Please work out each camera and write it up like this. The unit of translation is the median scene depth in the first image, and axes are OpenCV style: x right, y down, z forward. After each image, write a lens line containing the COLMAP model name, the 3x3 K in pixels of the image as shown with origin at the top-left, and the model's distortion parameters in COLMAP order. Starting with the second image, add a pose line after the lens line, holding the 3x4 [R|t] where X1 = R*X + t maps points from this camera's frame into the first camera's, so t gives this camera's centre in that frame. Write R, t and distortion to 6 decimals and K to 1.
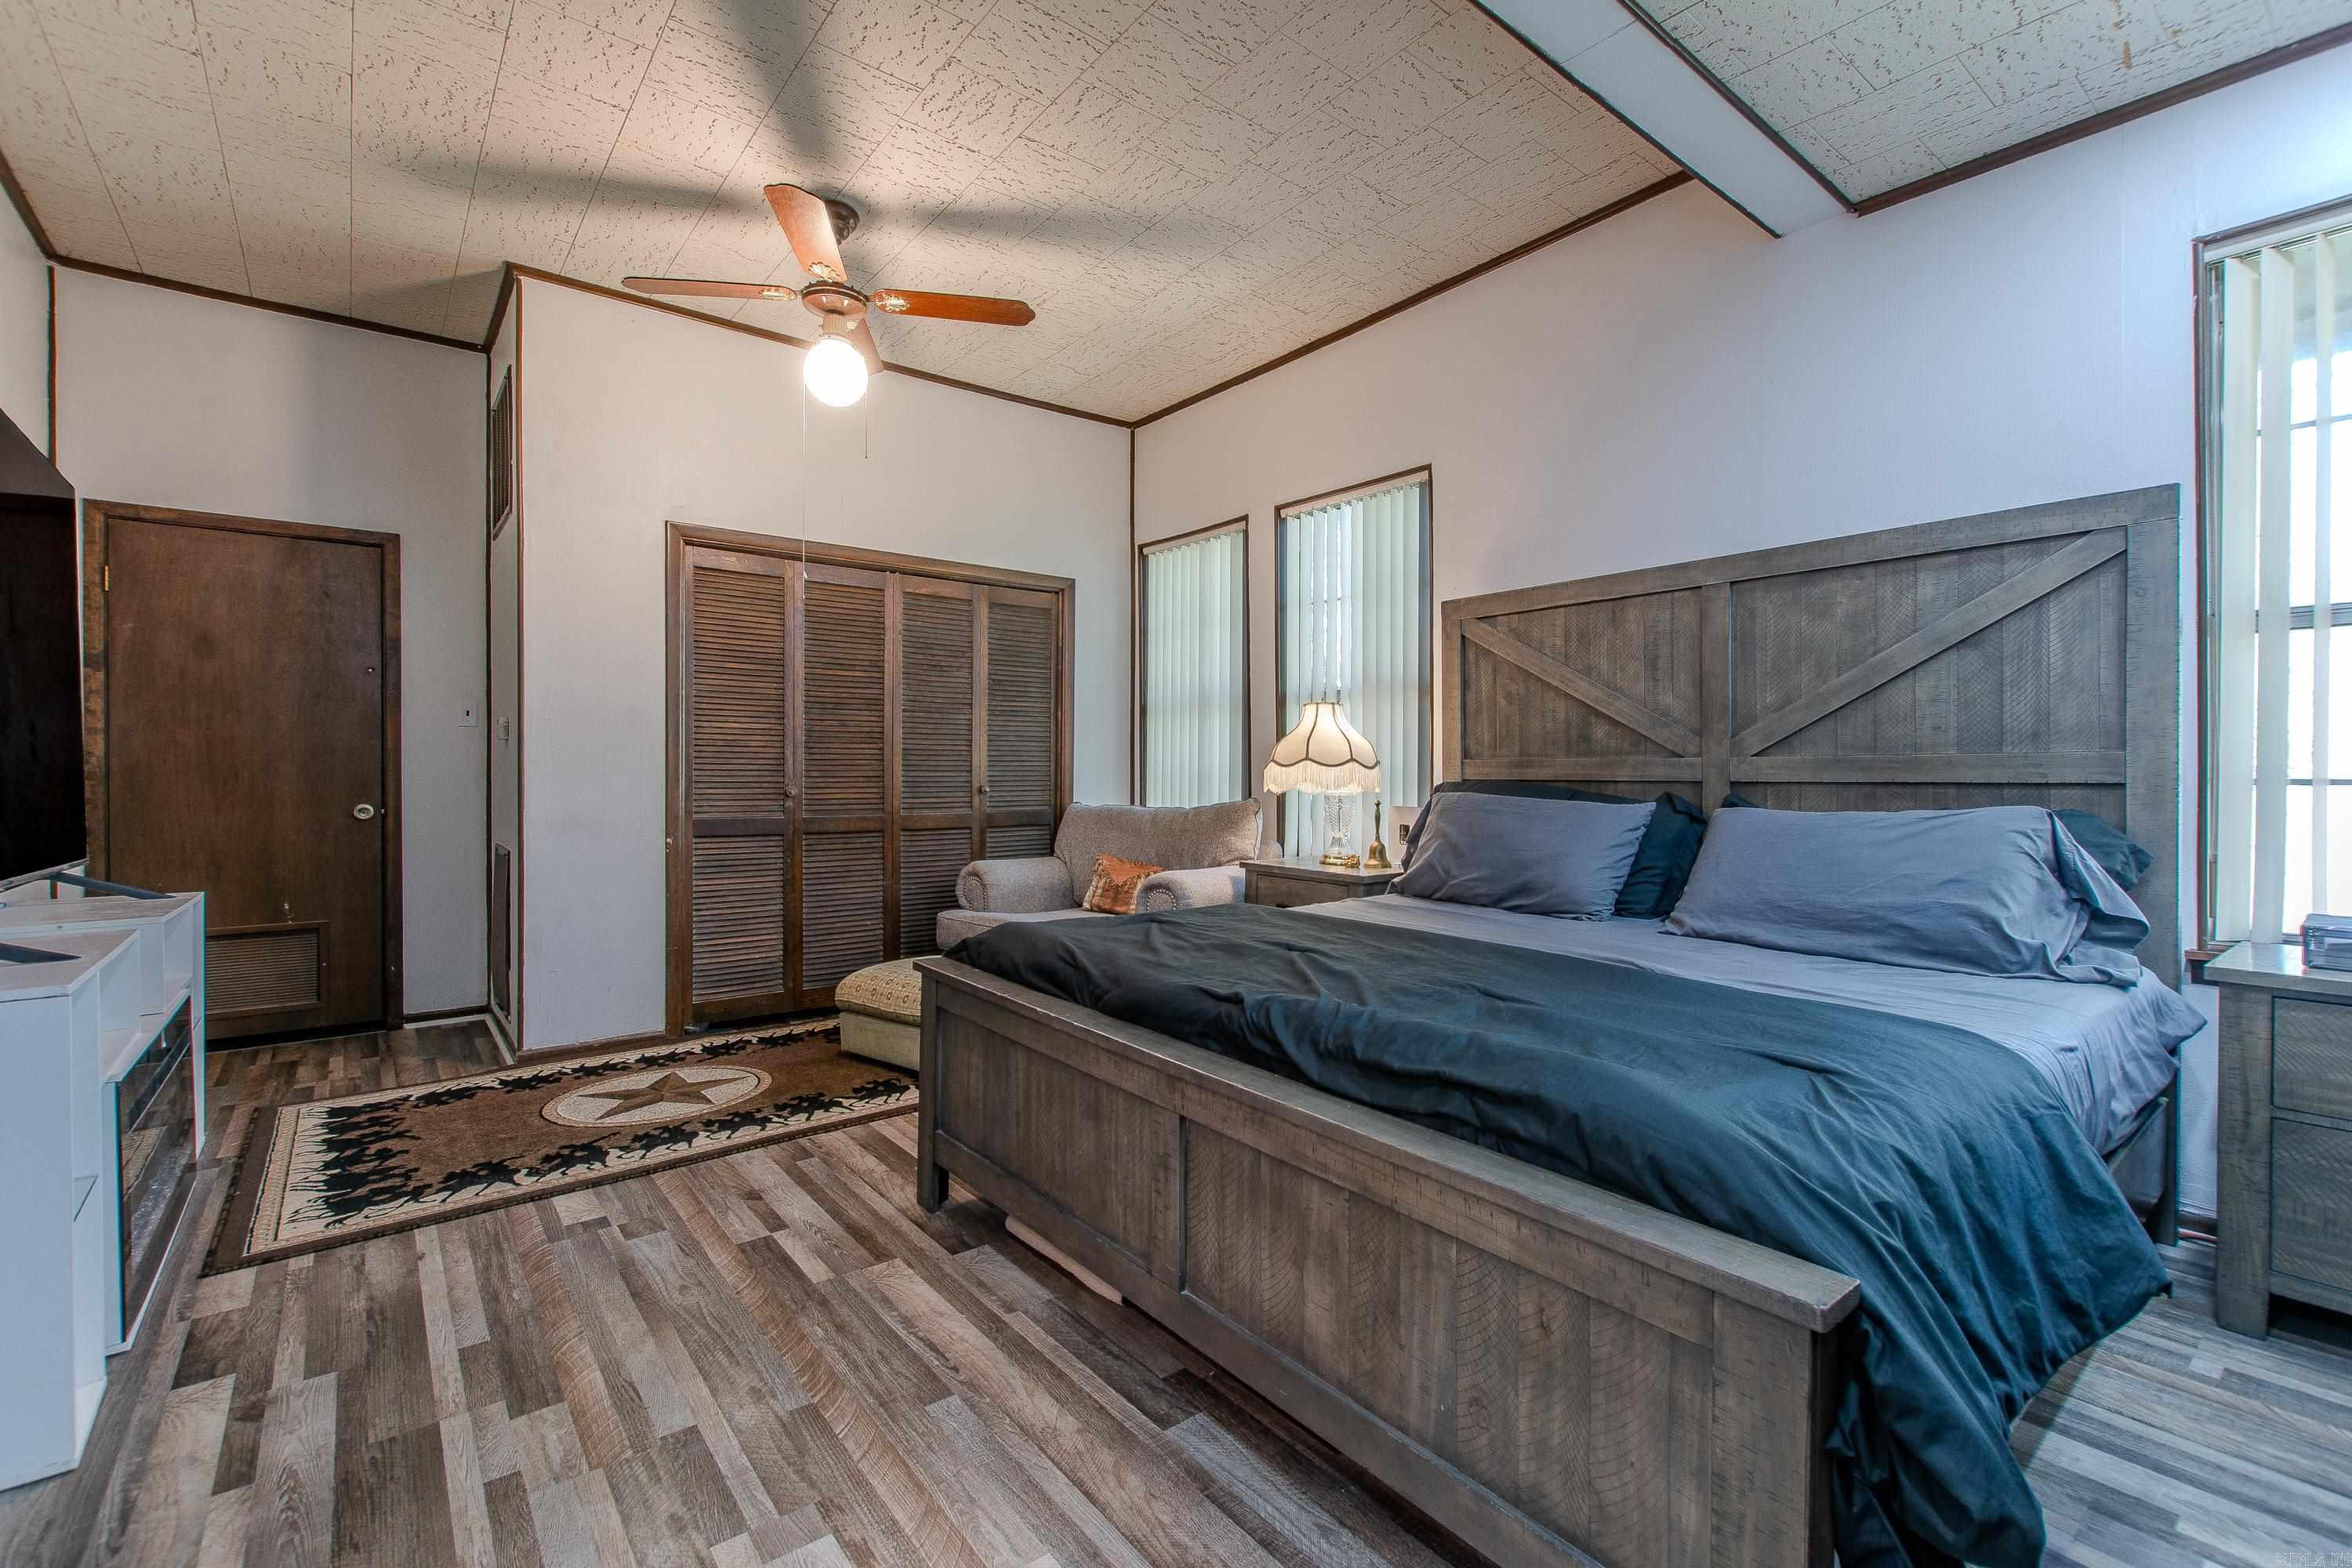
lens RADIAL K [[1043.4, 0, 1189.9], [0, 1043.4, 777.8], [0, 0, 1]] dist [0.004240, -0.001374]
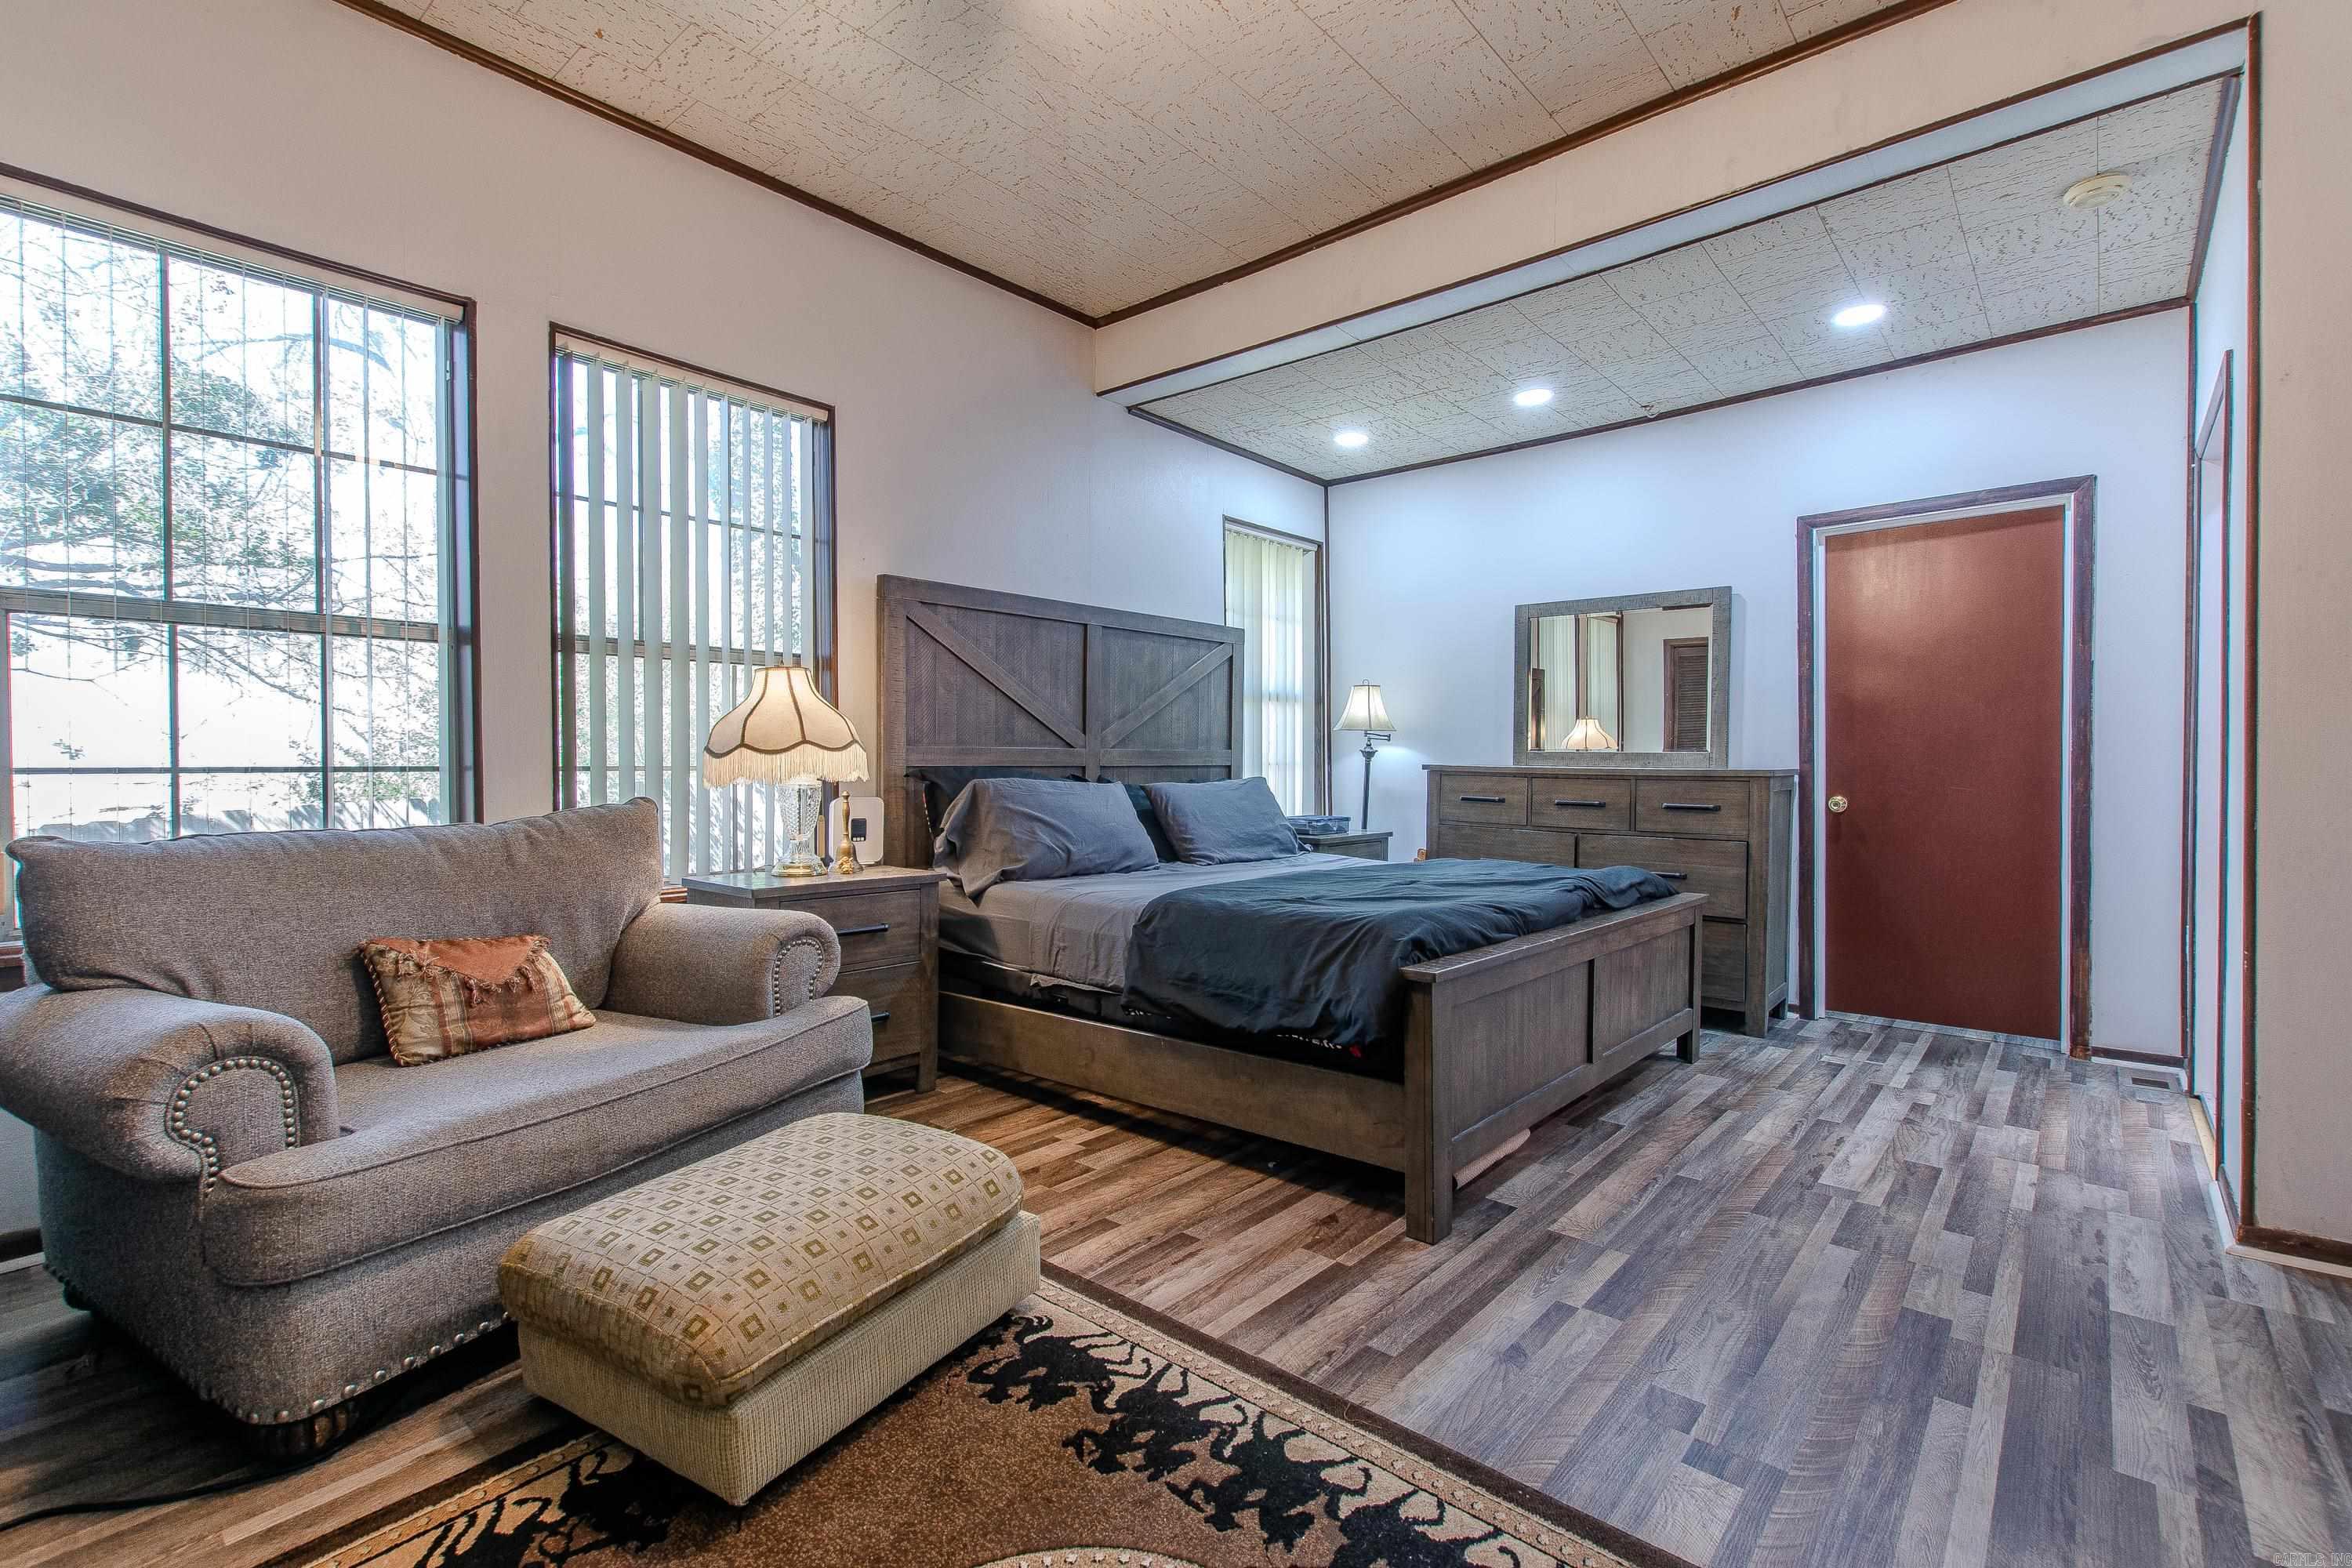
lens RADIAL K [[1043.4, 0, 1188.7], [0, 1043.4, 779.1], [0, 0, 1]] dist [0.004240, -0.001374]
pose [[-0.185109, -0.016832, 0.982574, -1.058960], [0.004403, 0.999829, 0.017957, -0.003922], [-0.982708, 0.007650, -0.185004, 1.333950]]
